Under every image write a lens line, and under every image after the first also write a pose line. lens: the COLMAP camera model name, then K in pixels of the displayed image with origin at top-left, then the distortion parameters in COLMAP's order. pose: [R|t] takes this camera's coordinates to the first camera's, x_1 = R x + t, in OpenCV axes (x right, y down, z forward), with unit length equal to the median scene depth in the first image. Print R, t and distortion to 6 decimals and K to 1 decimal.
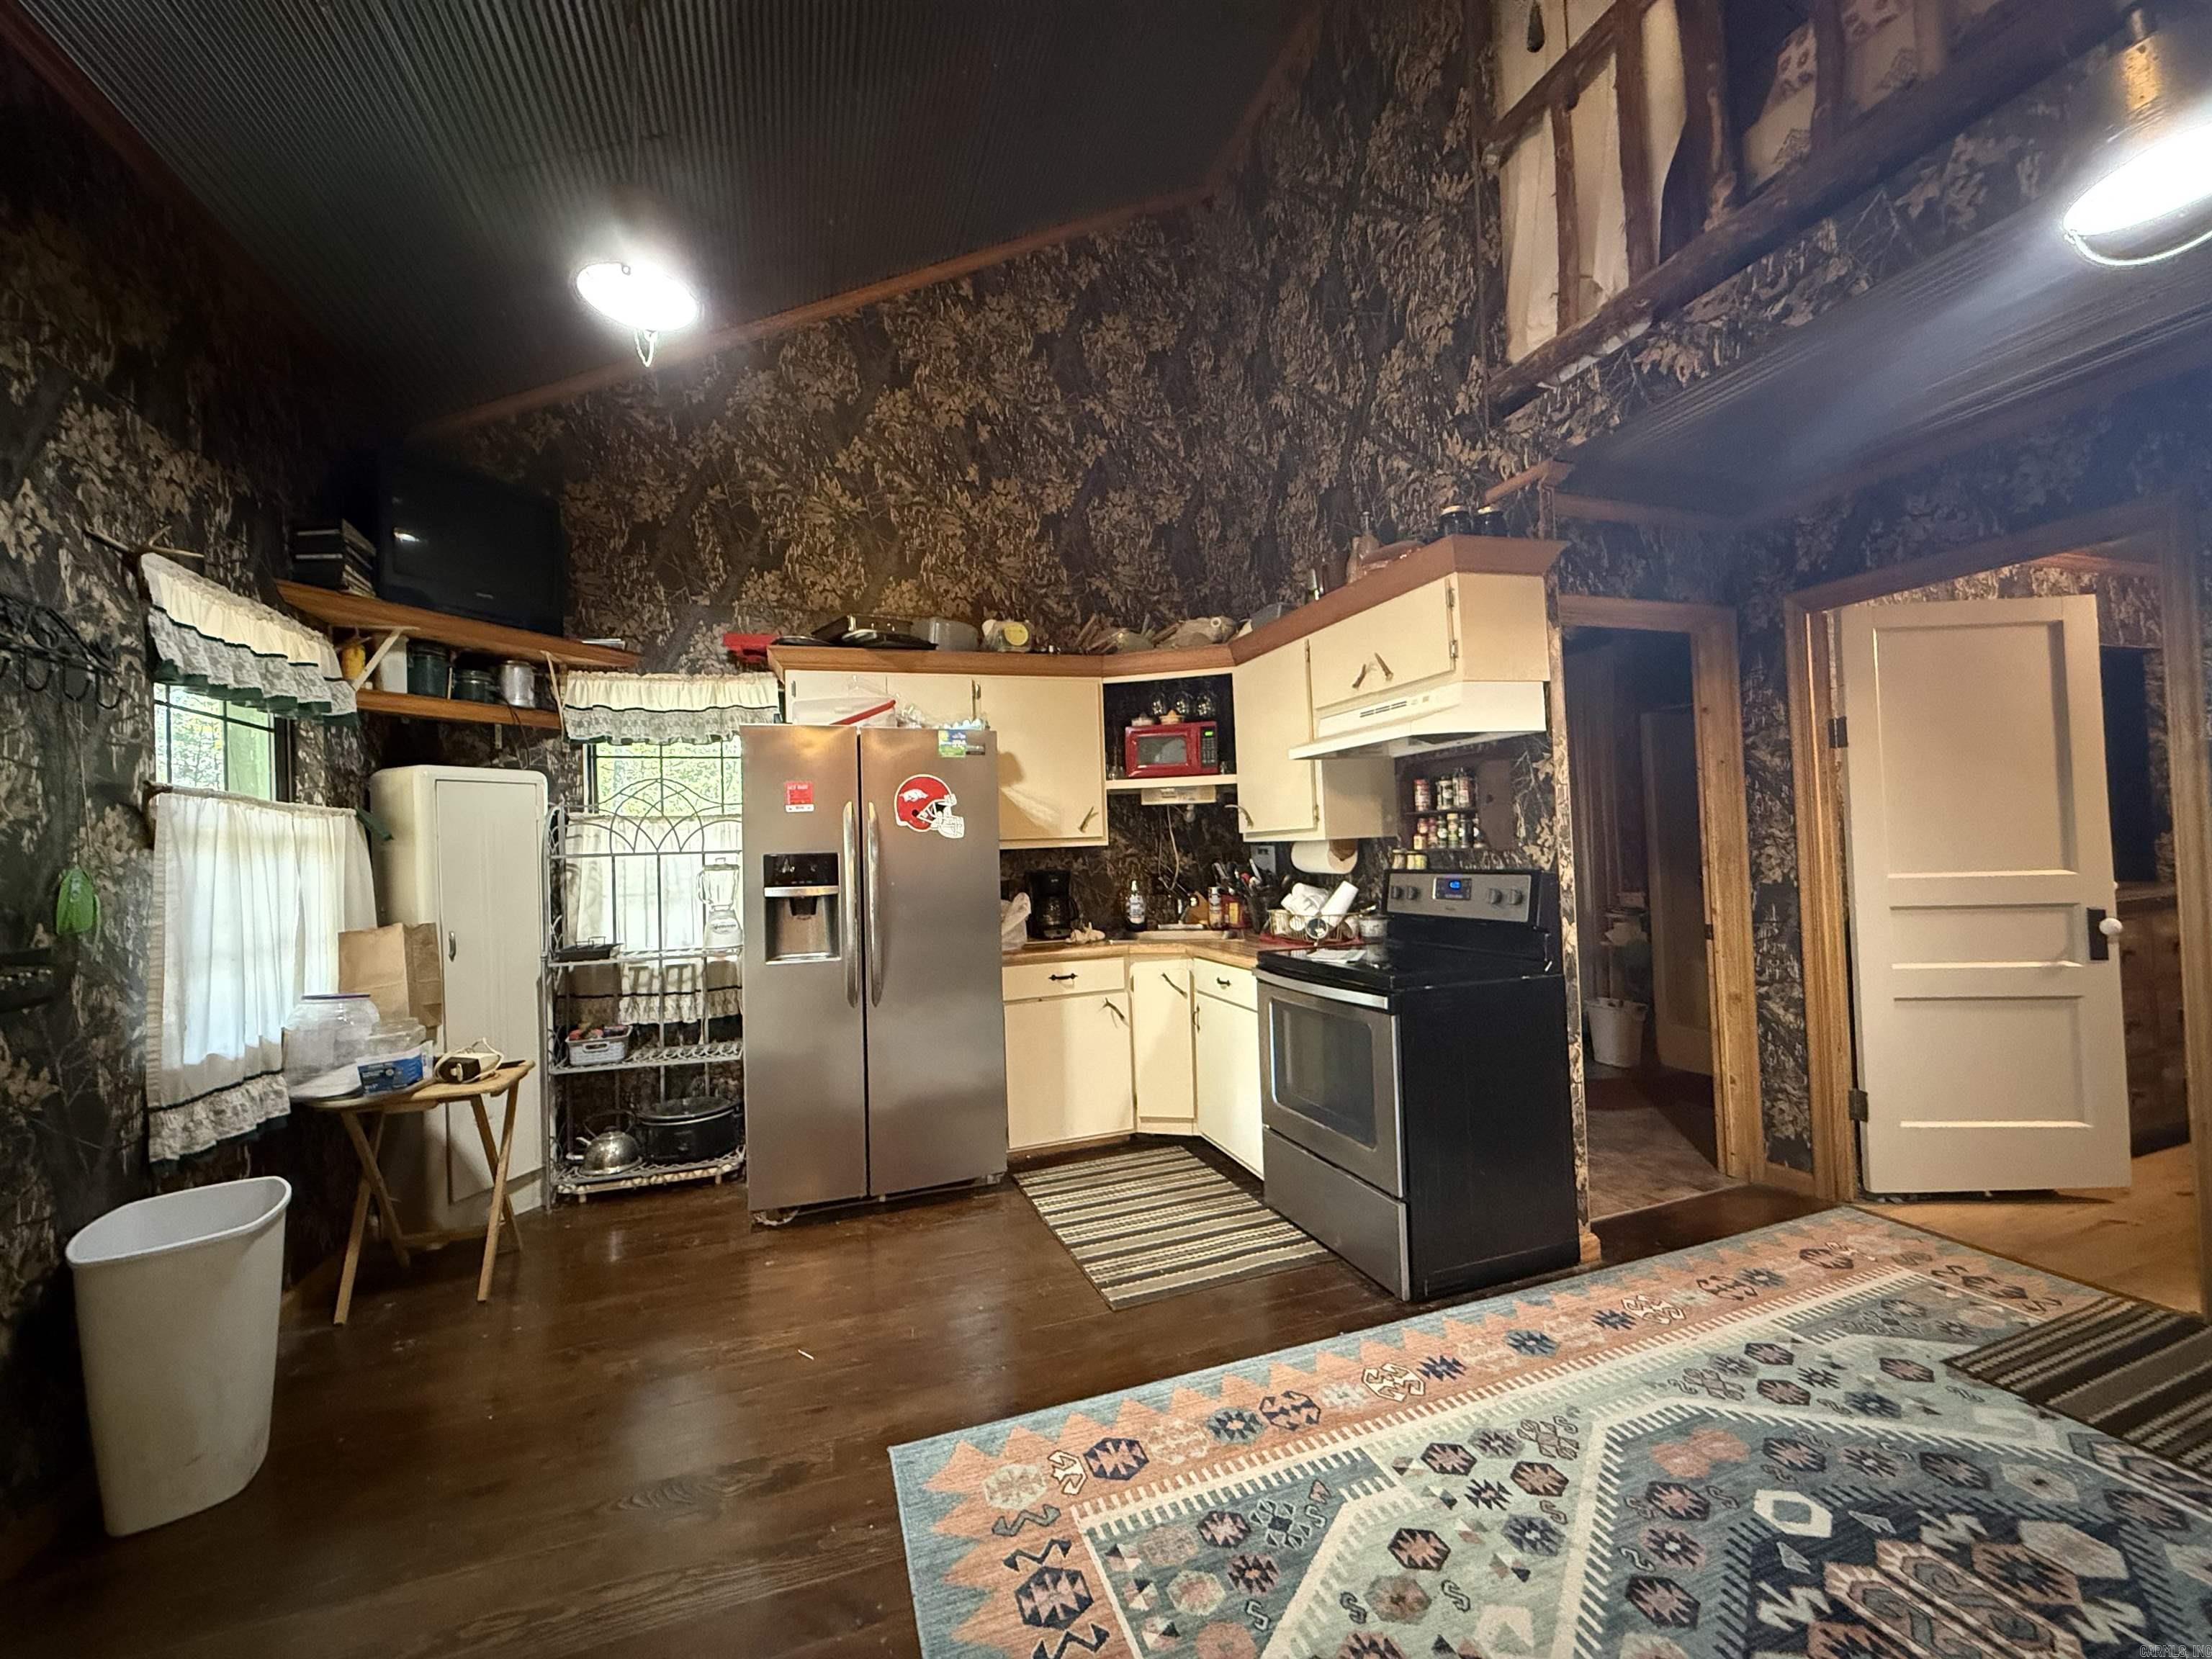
lens RADIAL K [[878.7, 0, 1102.8], [0, 878.7, 829.1], [0, 0, 1]] dist [0.000407, 0.000716]
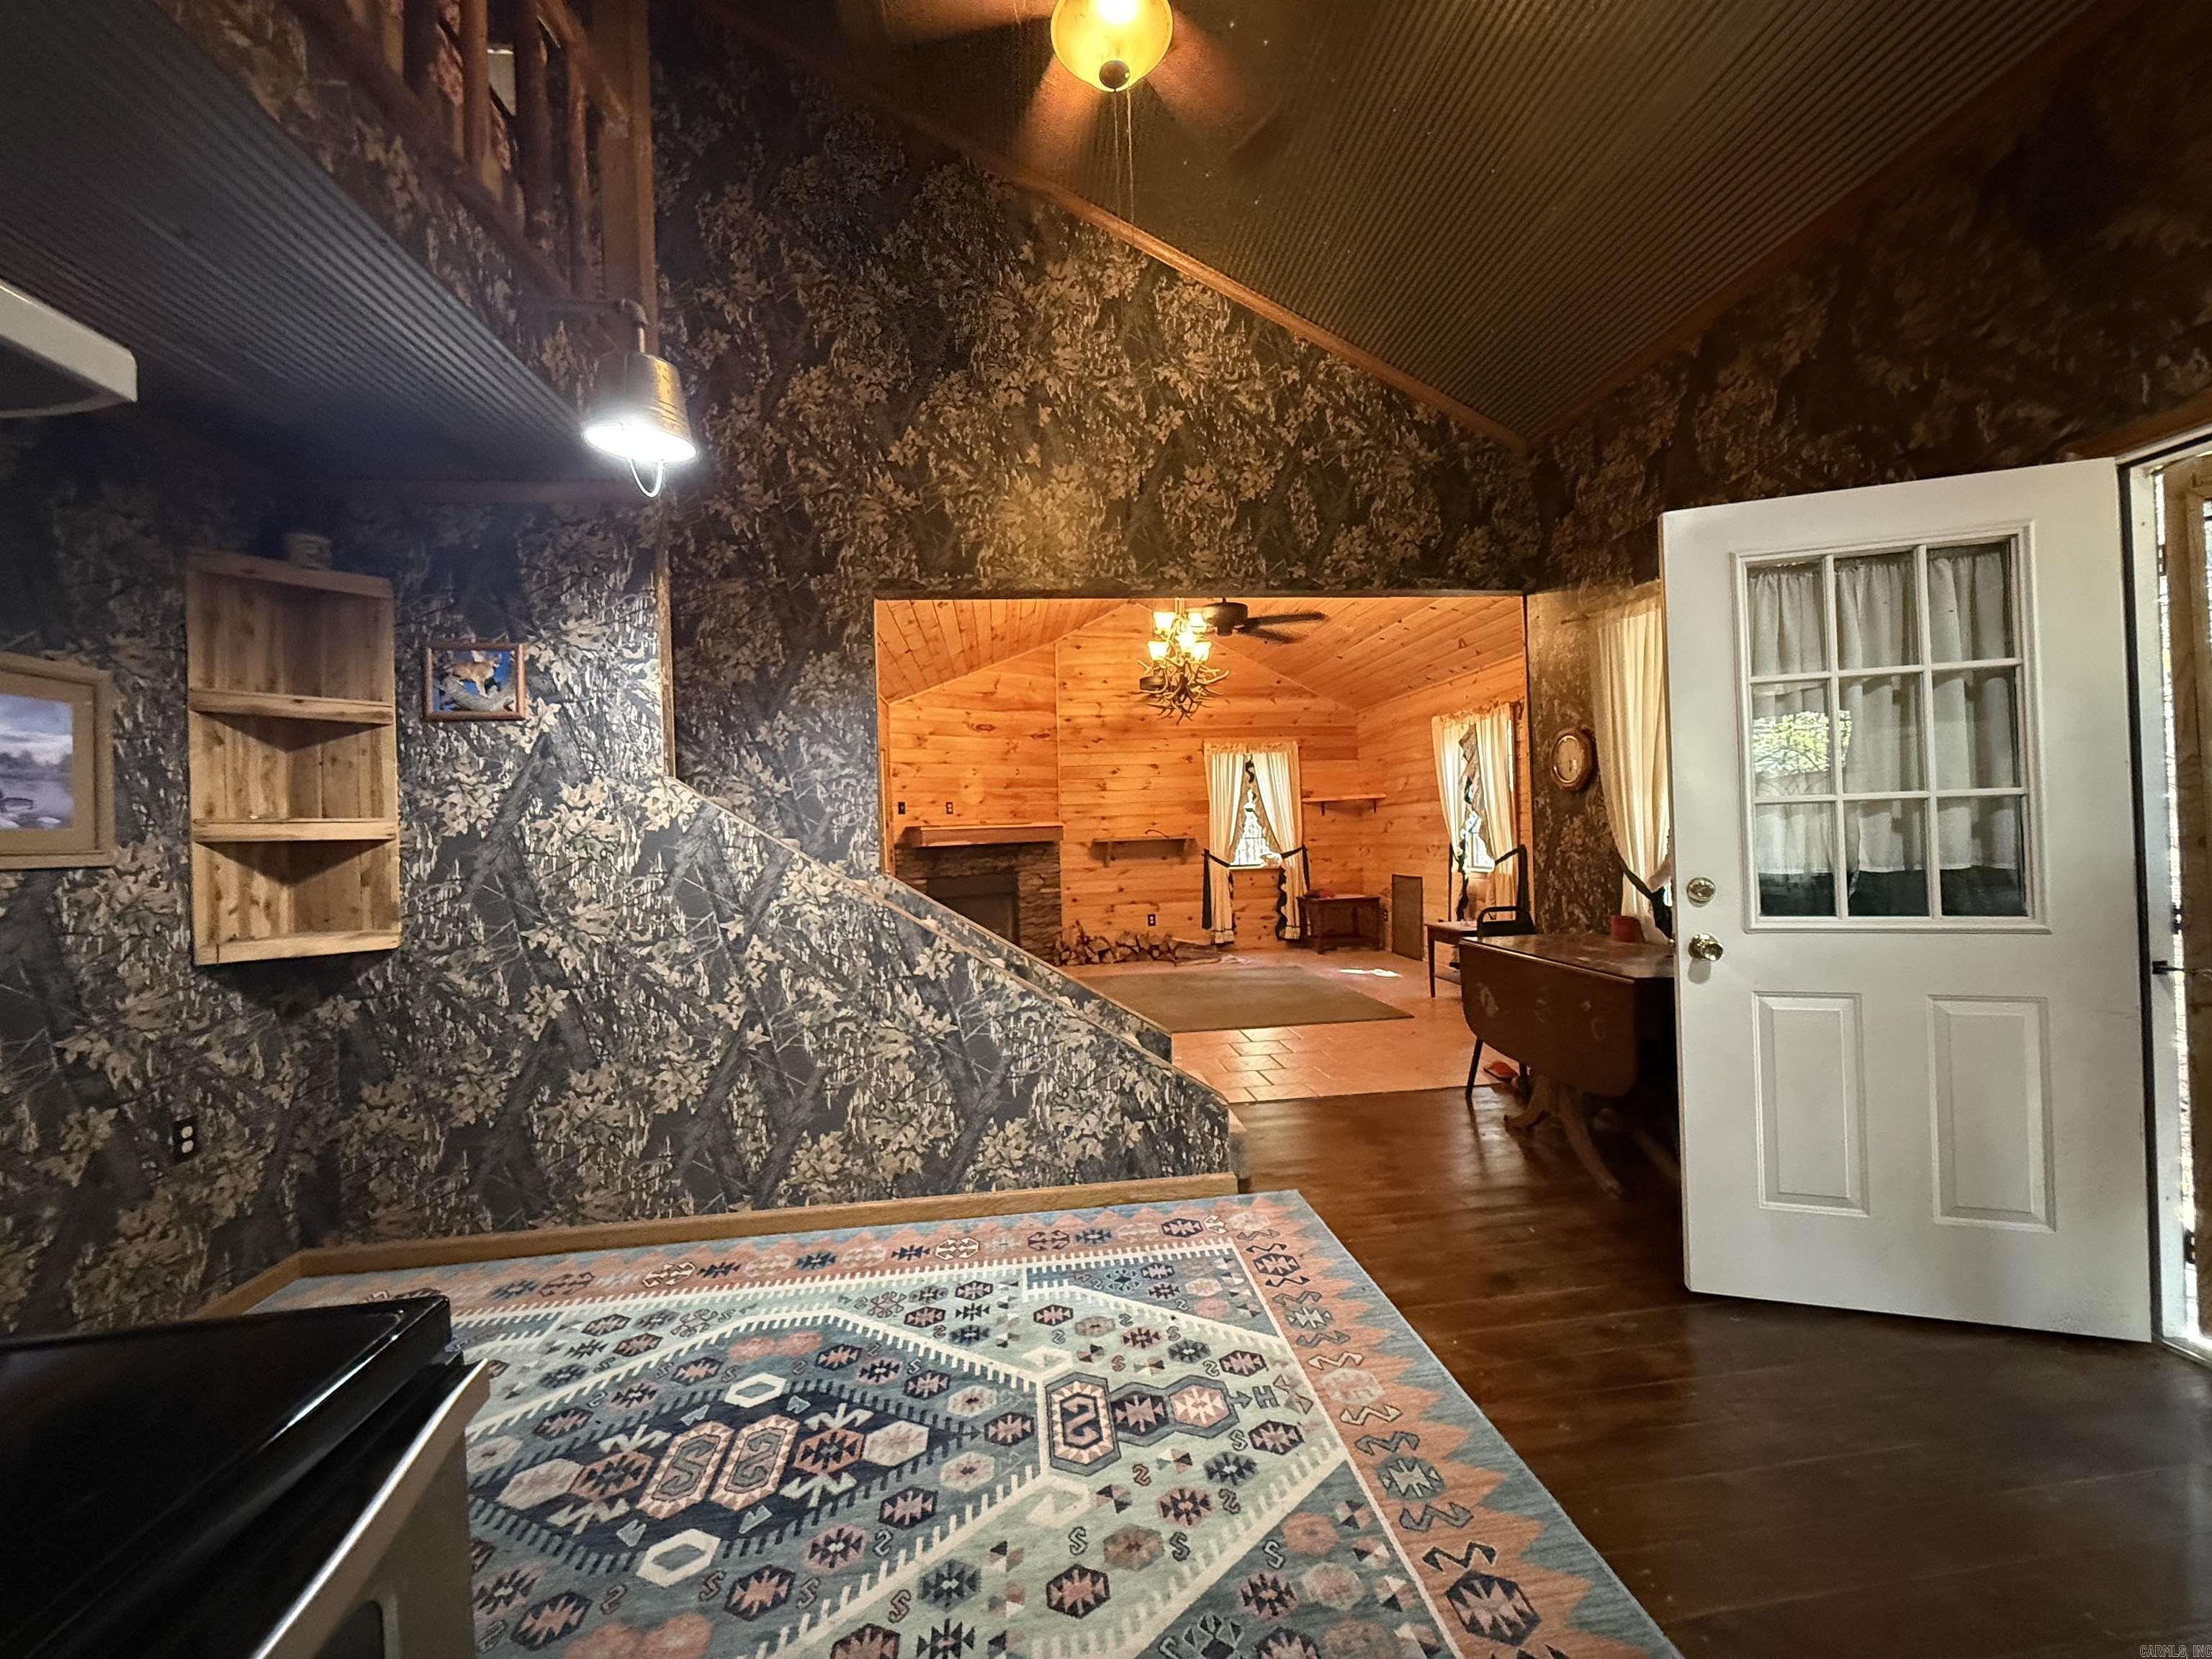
lens RADIAL K [[878.7, 0, 1108.0], [0, 878.7, 830.8], [0, 0, 1]] dist [0.000407, 0.000716]
pose [[-0.972387, 0.076400, 0.220513, 0.063258], [0.070468, 0.996912, -0.034656, 0.060047], [-0.222480, -0.018160, -0.974768, 1.798136]]
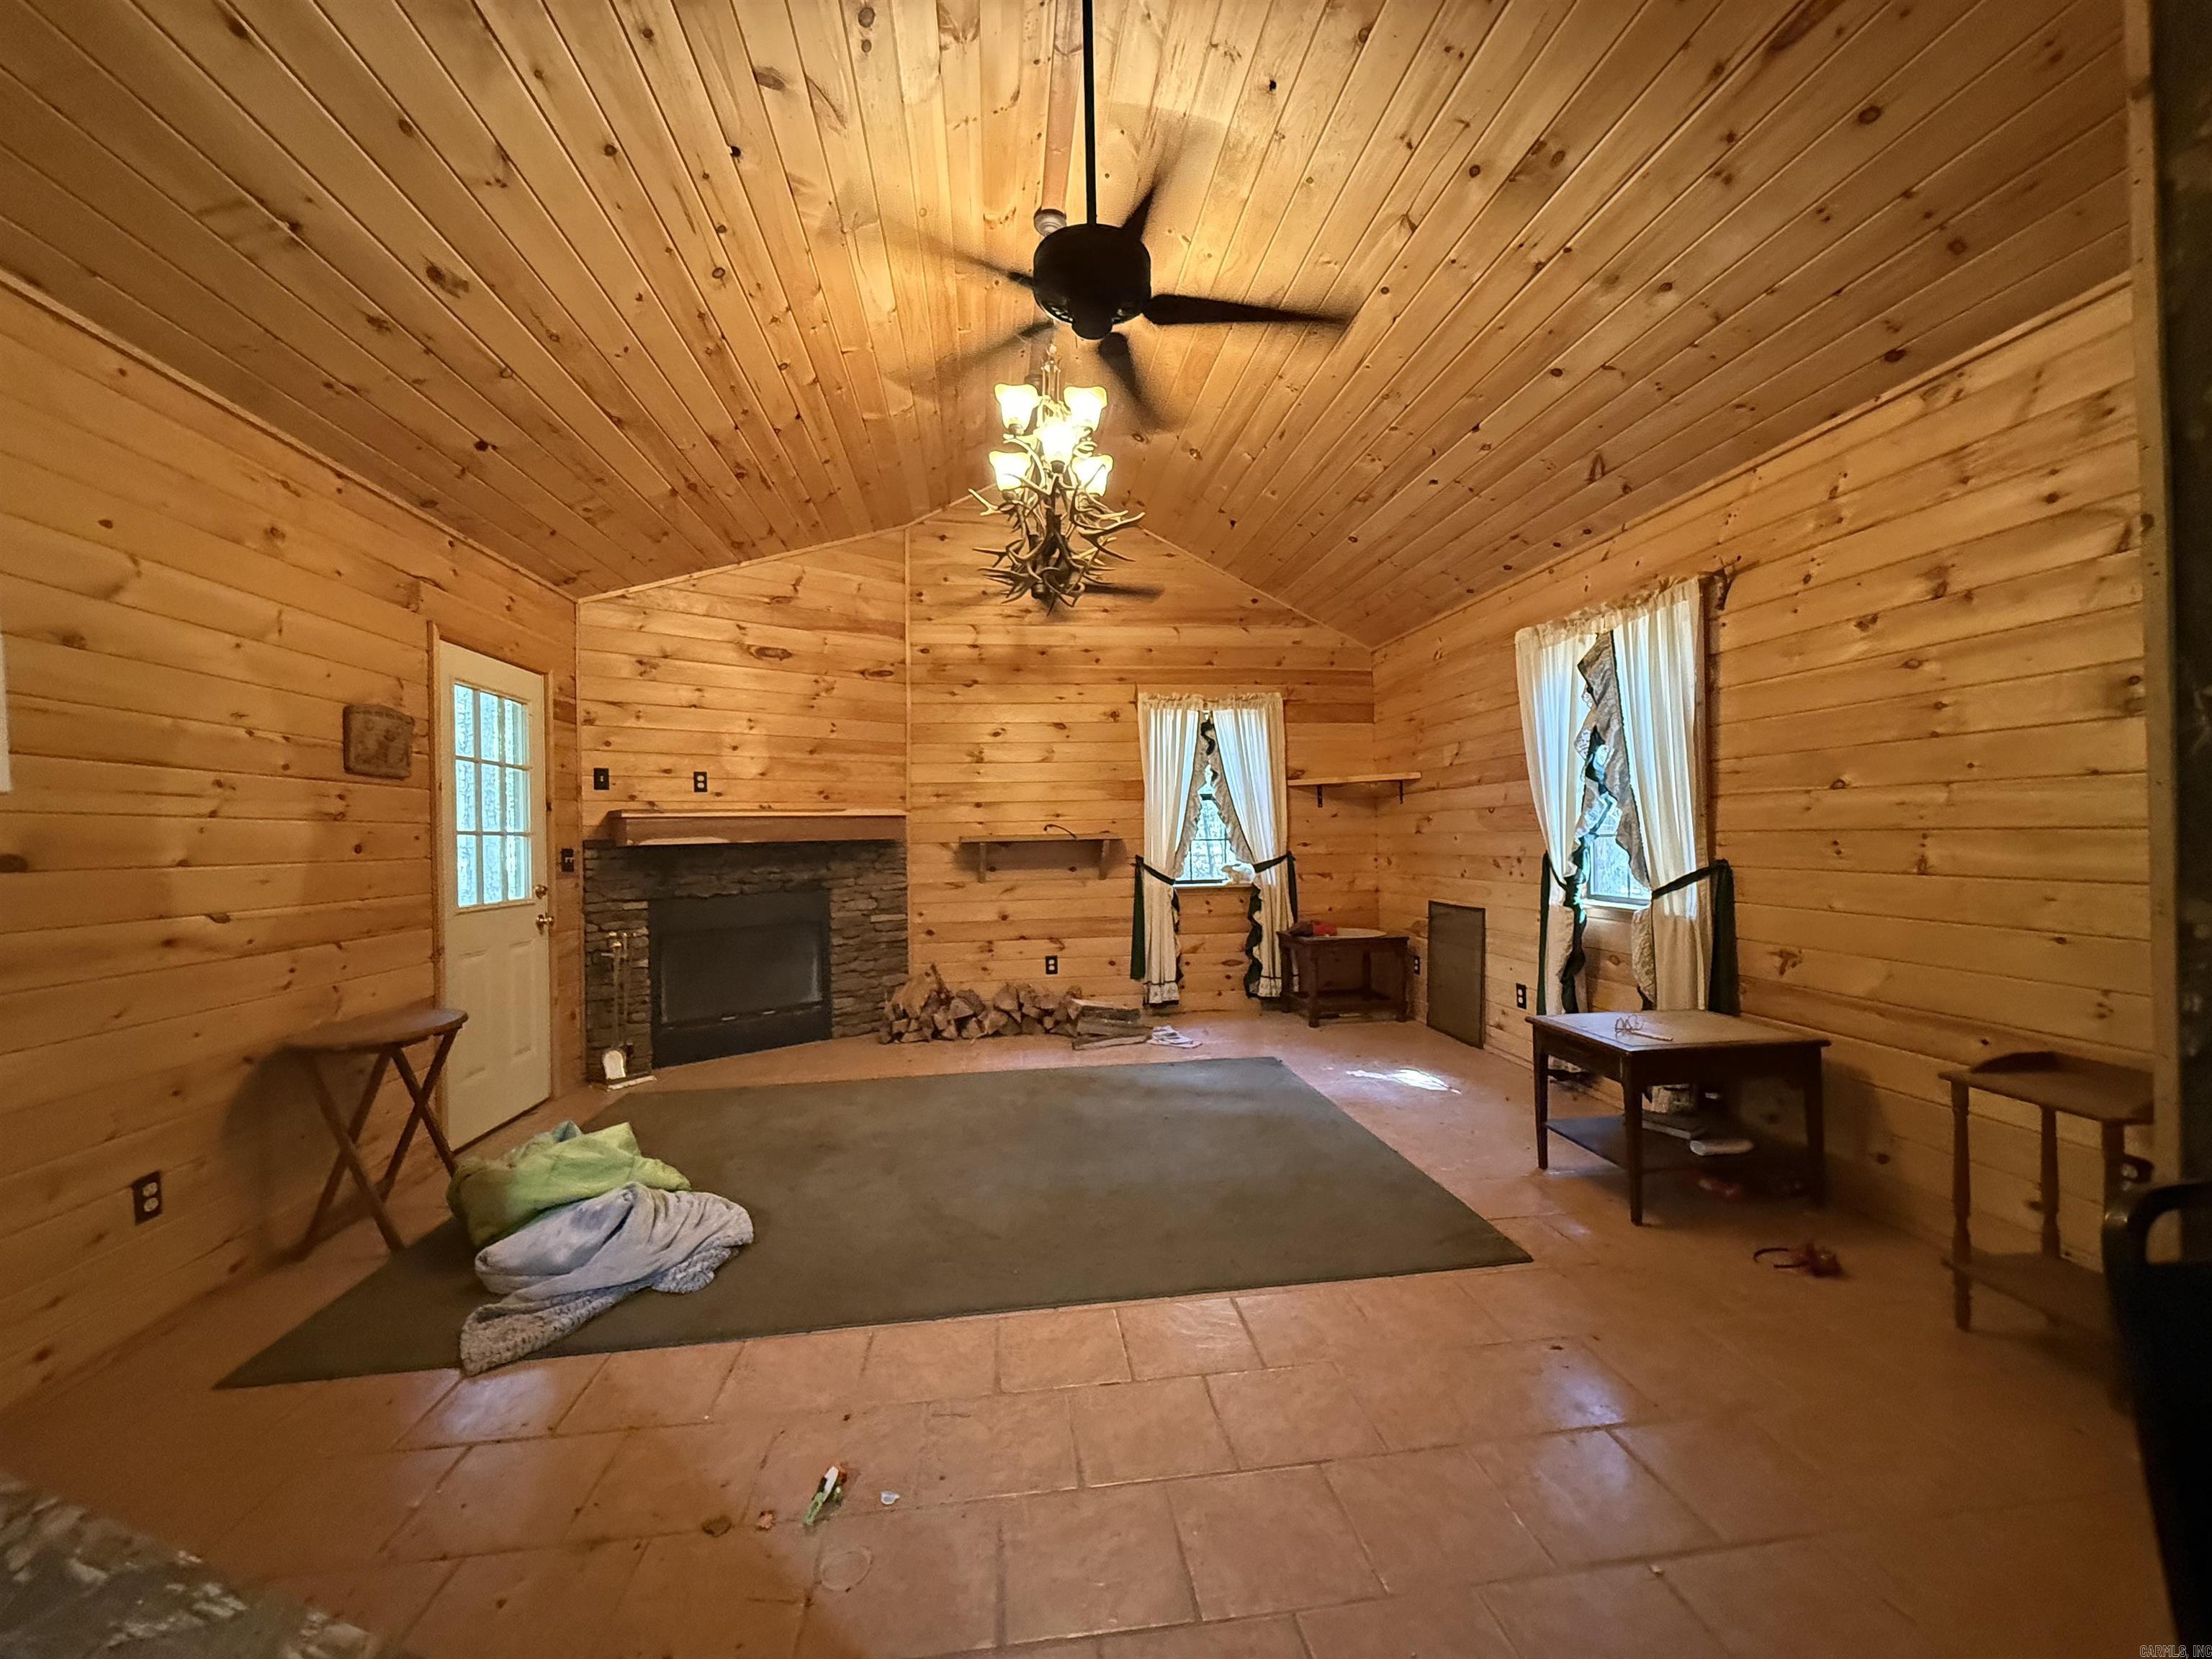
lens RADIAL K [[878.7, 0, 1111.8], [0, 878.7, 829.6], [0, 0, 1]] dist [0.000407, 0.000716]
pose [[-0.976556, 0.062453, 0.206006, 0.055143], [0.056358, 0.997785, -0.035331, 0.041357], [-0.207756, -0.022893, -0.977913, -0.181388]]
